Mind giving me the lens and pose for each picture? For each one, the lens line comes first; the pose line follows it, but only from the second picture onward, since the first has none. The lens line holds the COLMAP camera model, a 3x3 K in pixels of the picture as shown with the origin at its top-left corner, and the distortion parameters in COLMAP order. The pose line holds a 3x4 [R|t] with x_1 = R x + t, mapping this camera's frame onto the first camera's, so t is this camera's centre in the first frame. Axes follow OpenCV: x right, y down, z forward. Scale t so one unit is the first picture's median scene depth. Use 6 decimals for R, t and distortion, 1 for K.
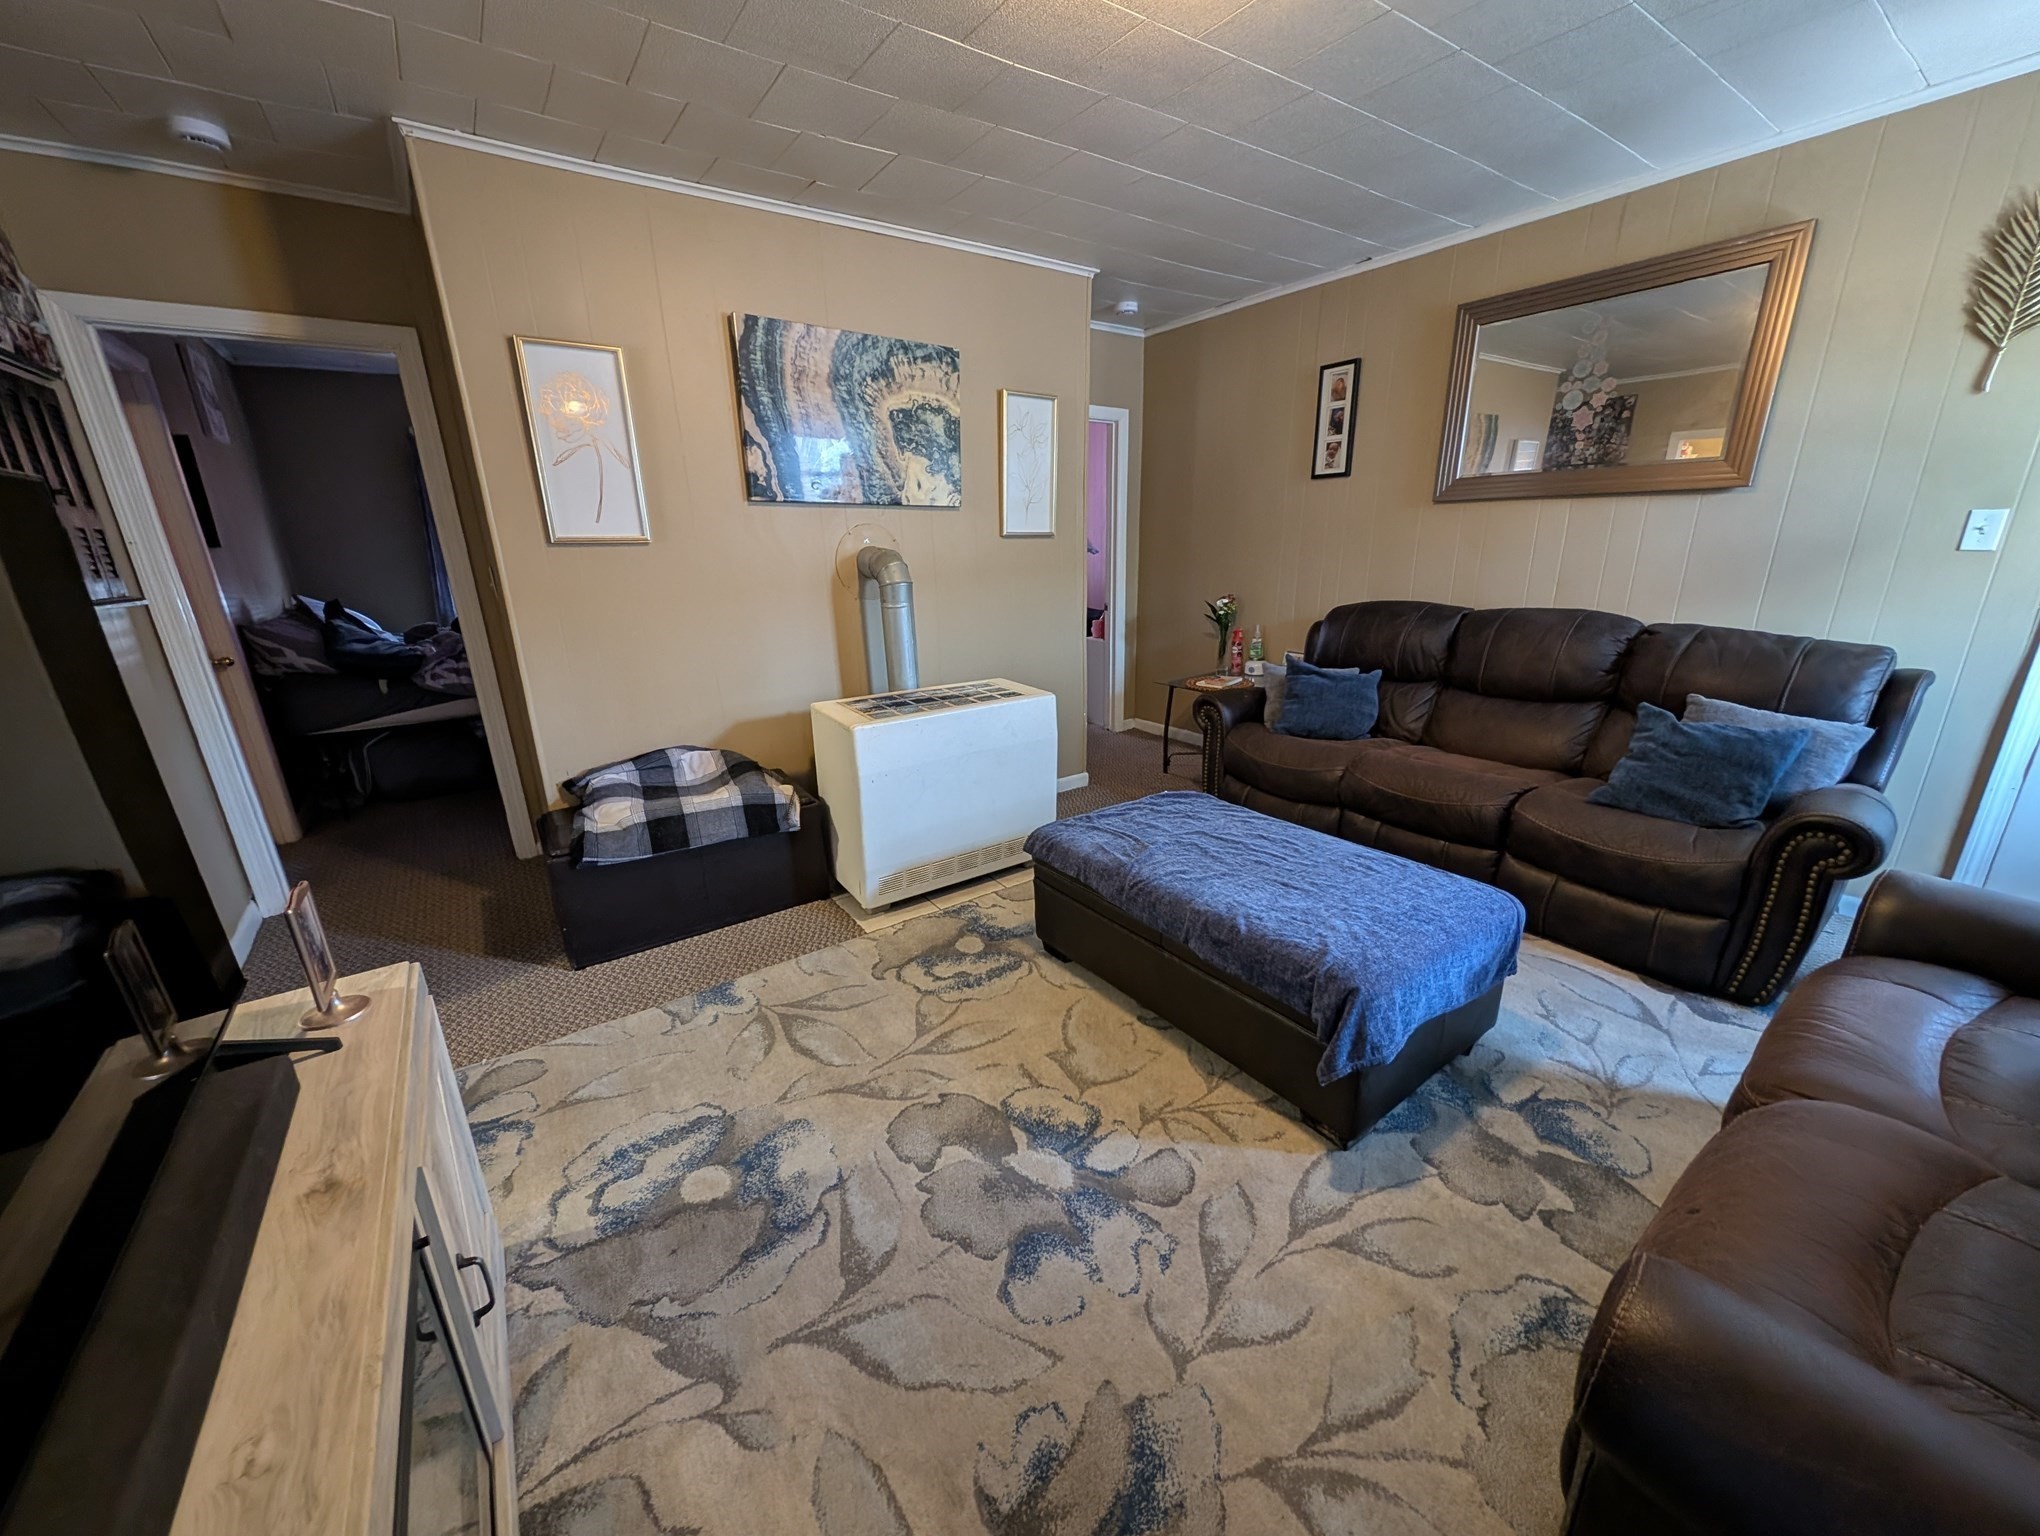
lens RADIAL K [[773.3, 0, 1019.3], [0, 773.3, 770.9], [0, 0, 1]] dist [0.018603, -0.000590]
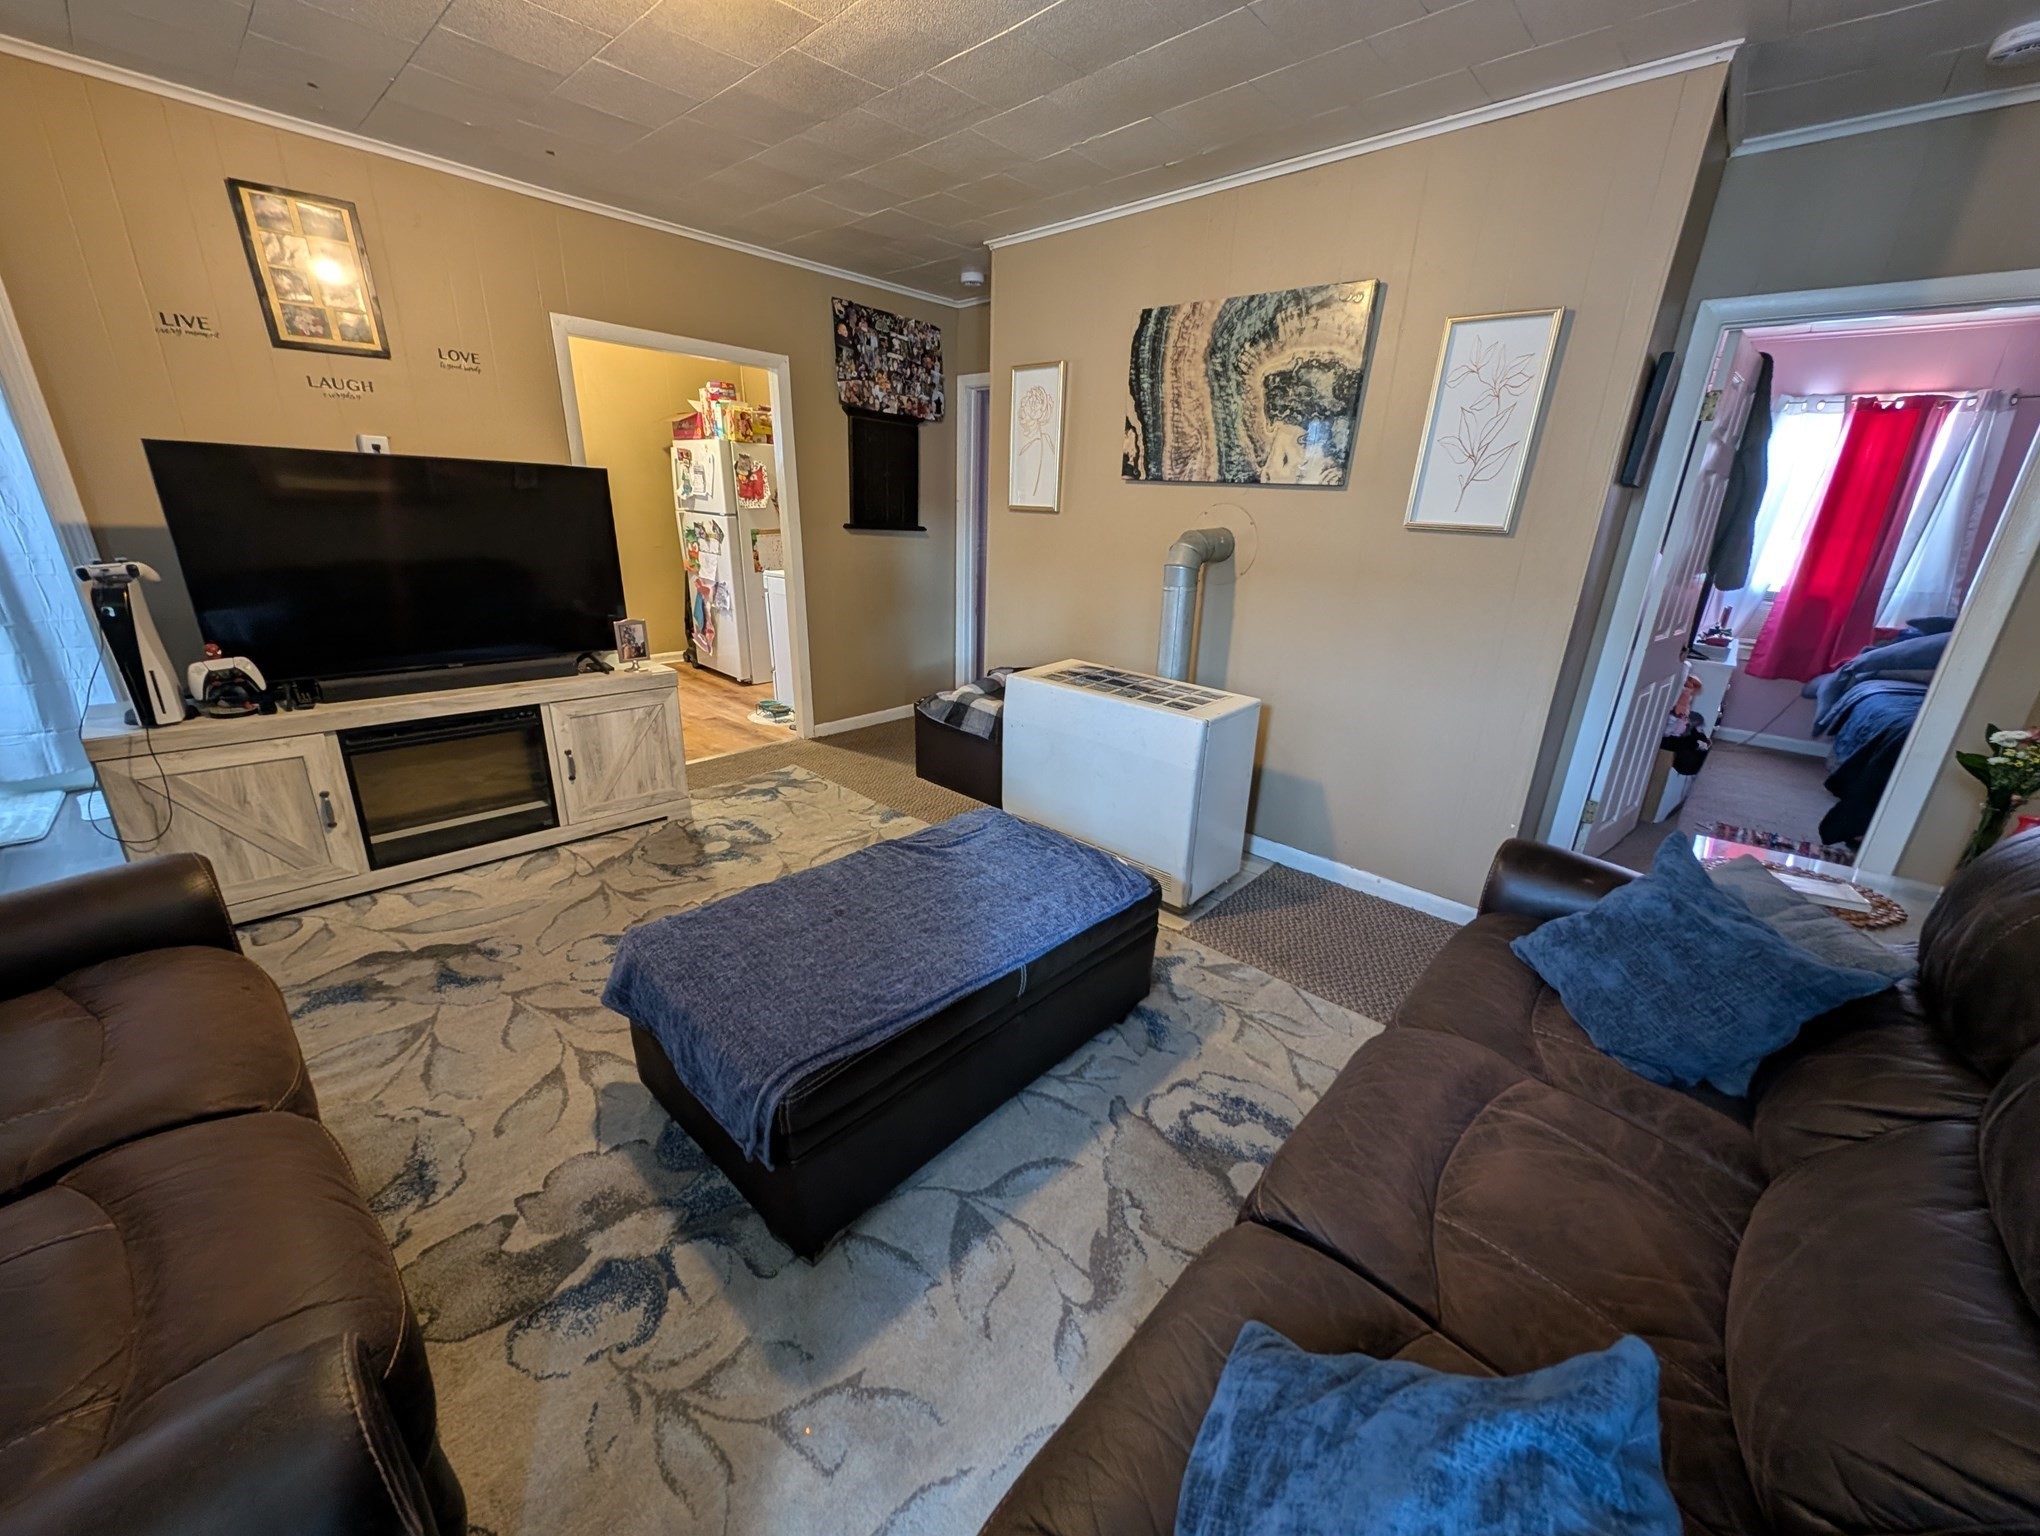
lens RADIAL K [[773.3, 0, 1012.0], [0, 773.3, 770.9], [0, 0, 1]] dist [0.018603, -0.000590]
pose [[0.194809, 0.343867, -0.918588, 0.814050], [-0.325476, 0.906129, 0.270178, -0.216678], [0.925265, 0.246345, 0.288443, 0.633241]]
